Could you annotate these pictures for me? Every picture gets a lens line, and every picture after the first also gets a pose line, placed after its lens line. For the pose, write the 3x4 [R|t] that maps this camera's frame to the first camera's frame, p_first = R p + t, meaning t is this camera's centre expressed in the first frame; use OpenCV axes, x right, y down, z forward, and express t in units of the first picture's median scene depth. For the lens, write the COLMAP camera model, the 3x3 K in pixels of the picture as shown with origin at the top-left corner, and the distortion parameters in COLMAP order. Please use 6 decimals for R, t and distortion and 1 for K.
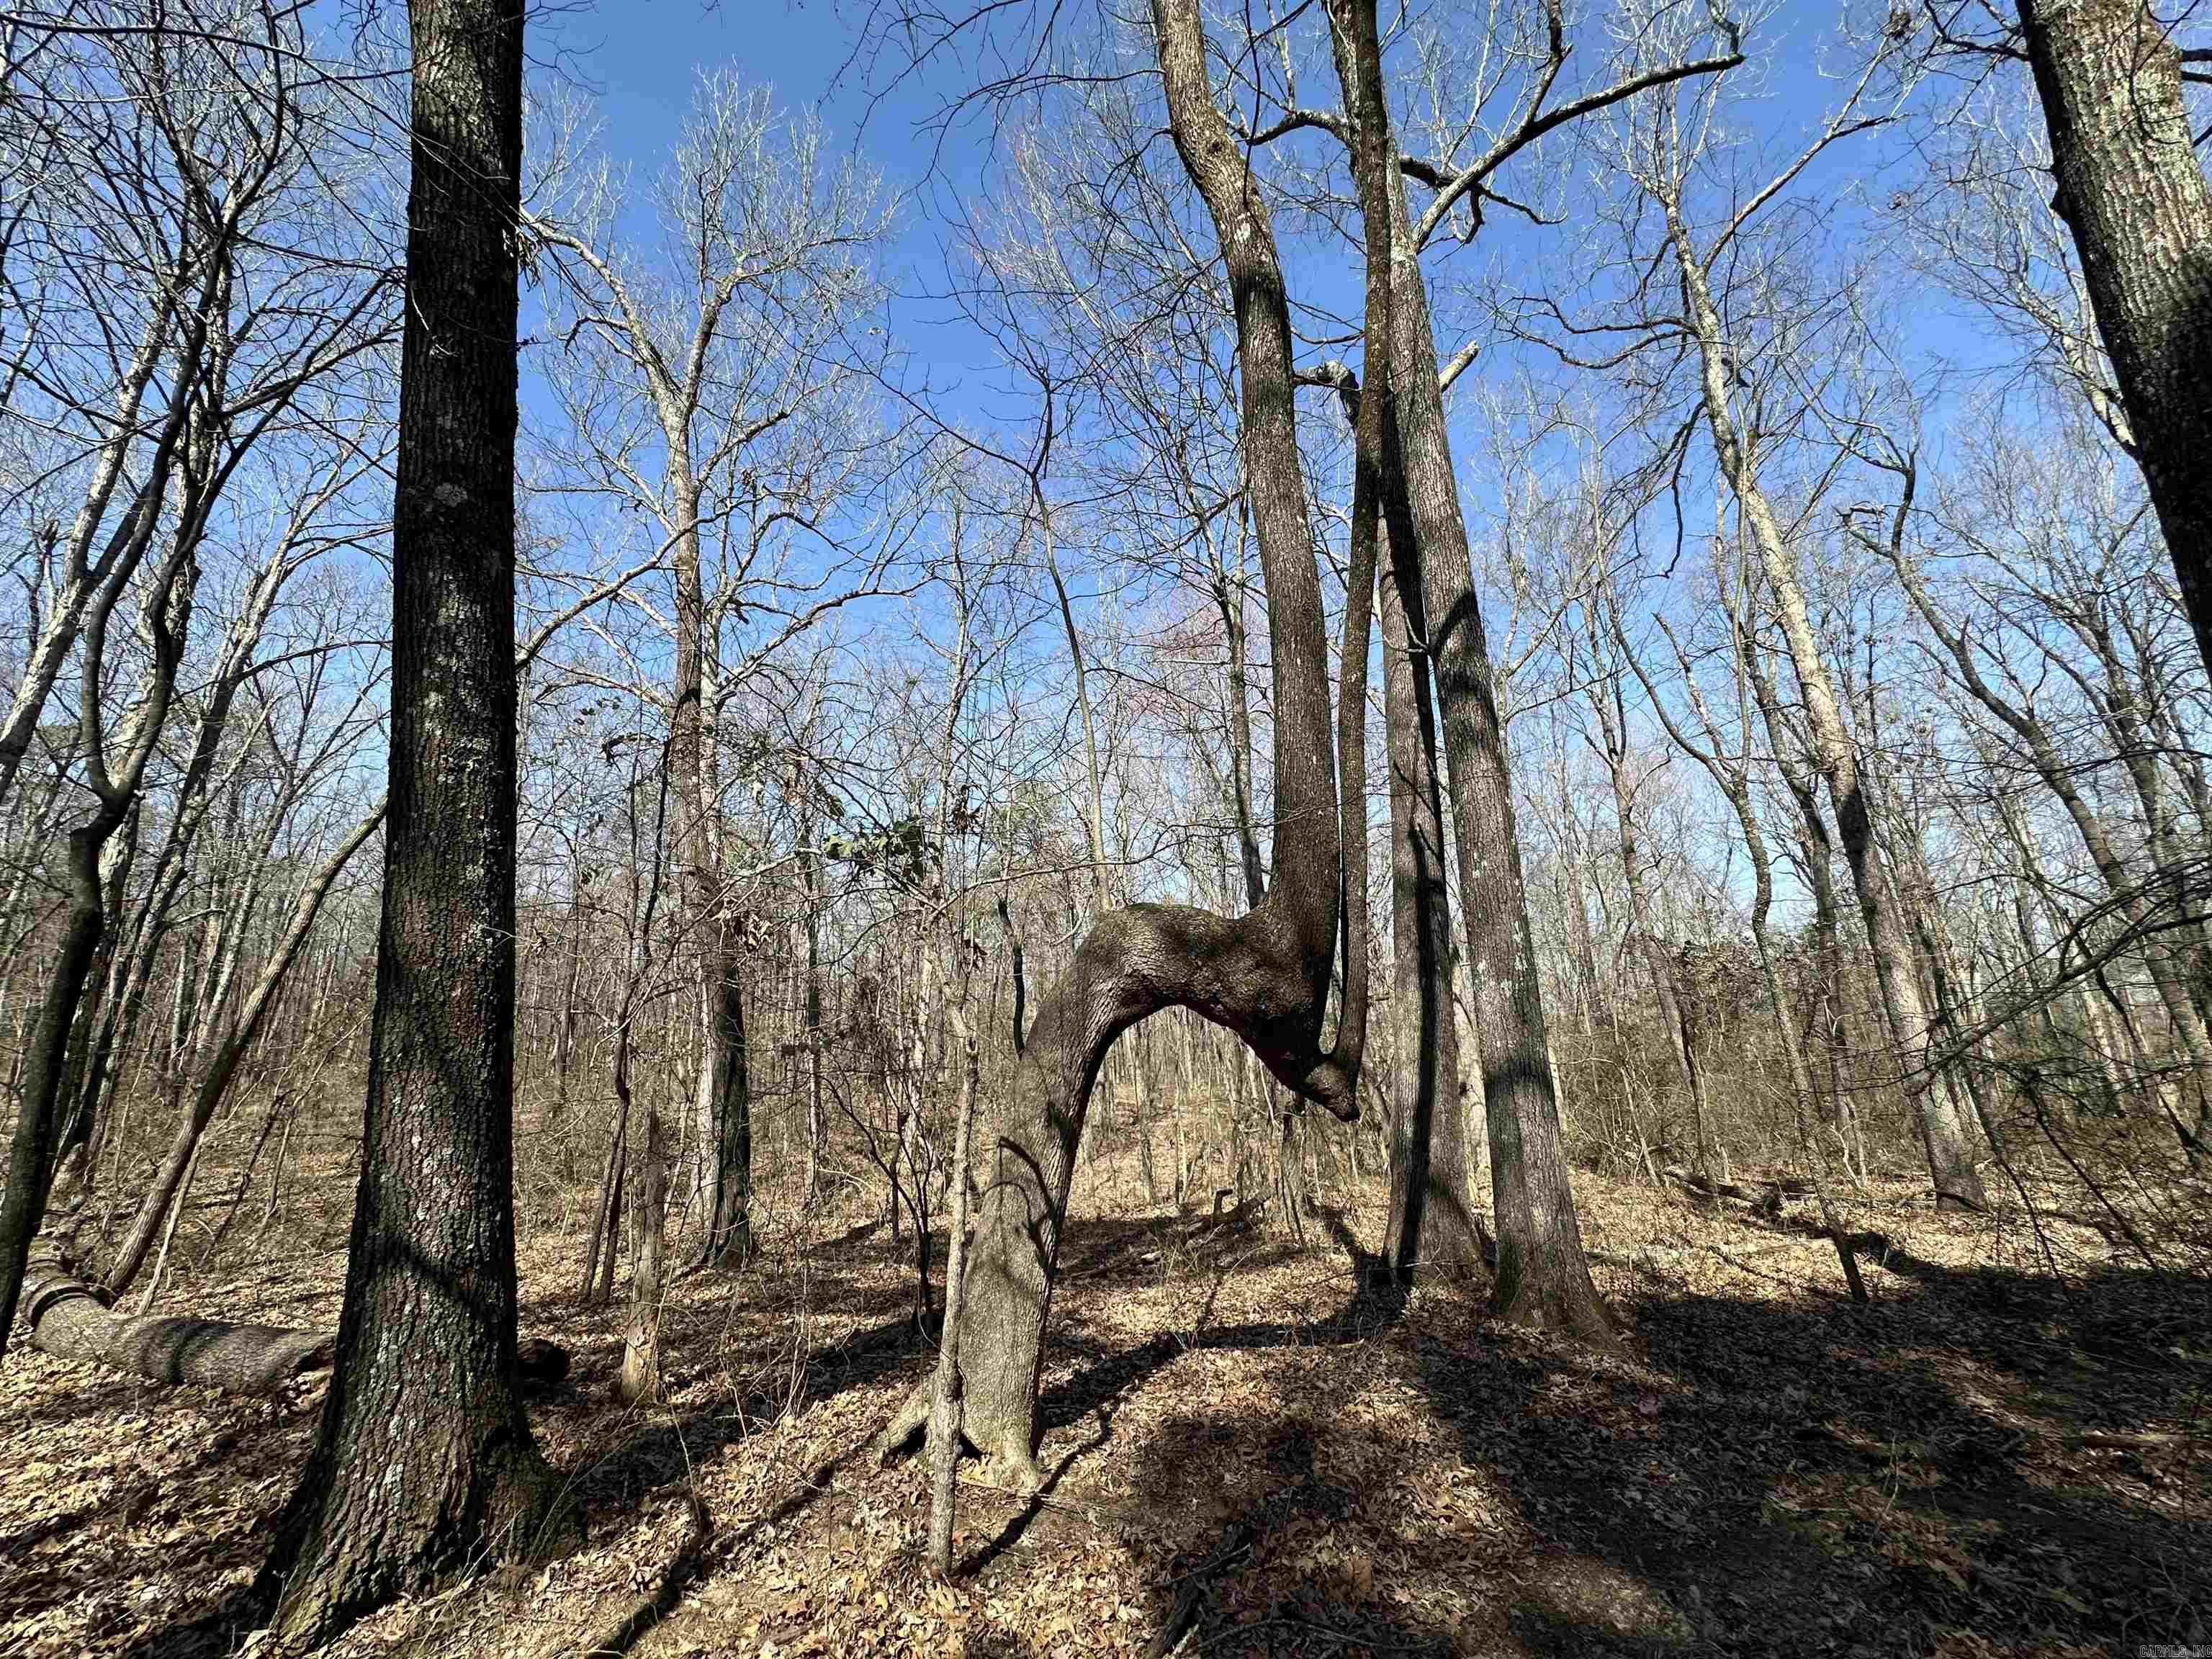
lens RADIAL K [[882.0, 0, 1106.3], [0, 882.0, 834.2], [0, 0, 1]] dist [-0.002504, 0.000320]
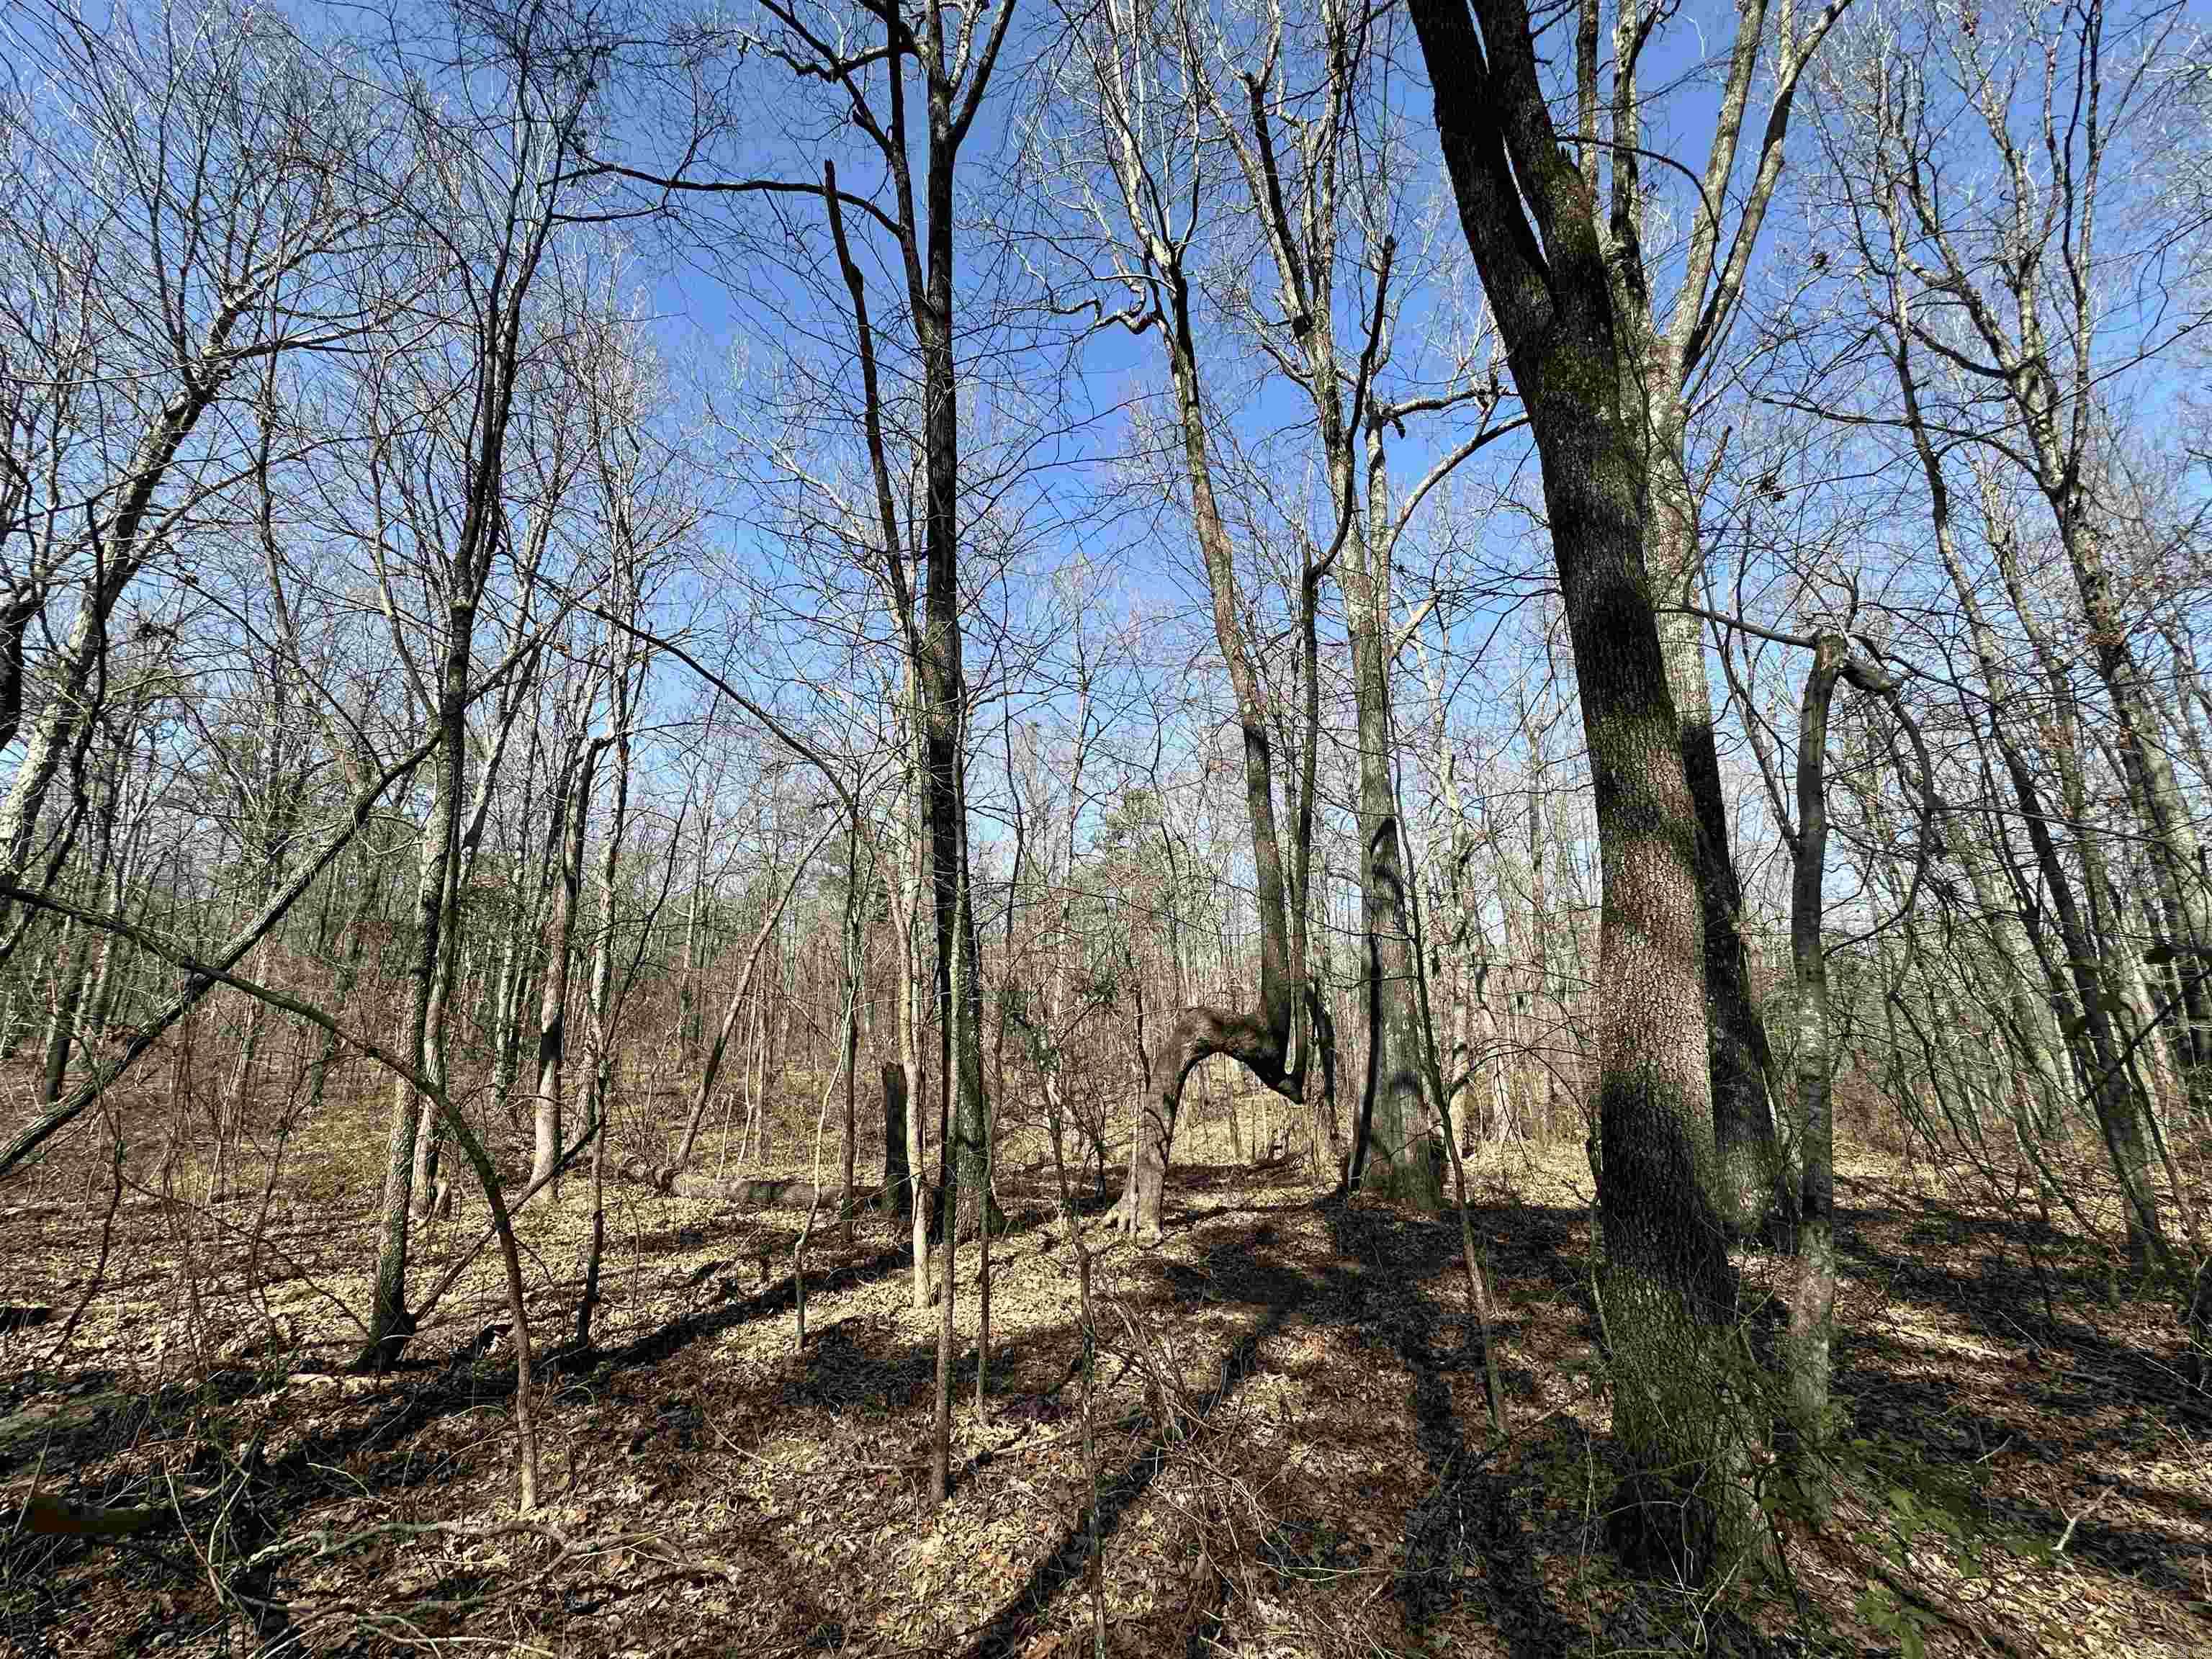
lens RADIAL K [[882.0, 0, 1113.4], [0, 882.0, 823.9], [0, 0, 1]] dist [-0.002504, 0.000320]
pose [[0.994415, -0.006630, -0.105335, 0.027955], [0.008718, 0.999774, 0.019374, -0.245698], [0.105183, -0.020184, 0.994248, -0.712903]]
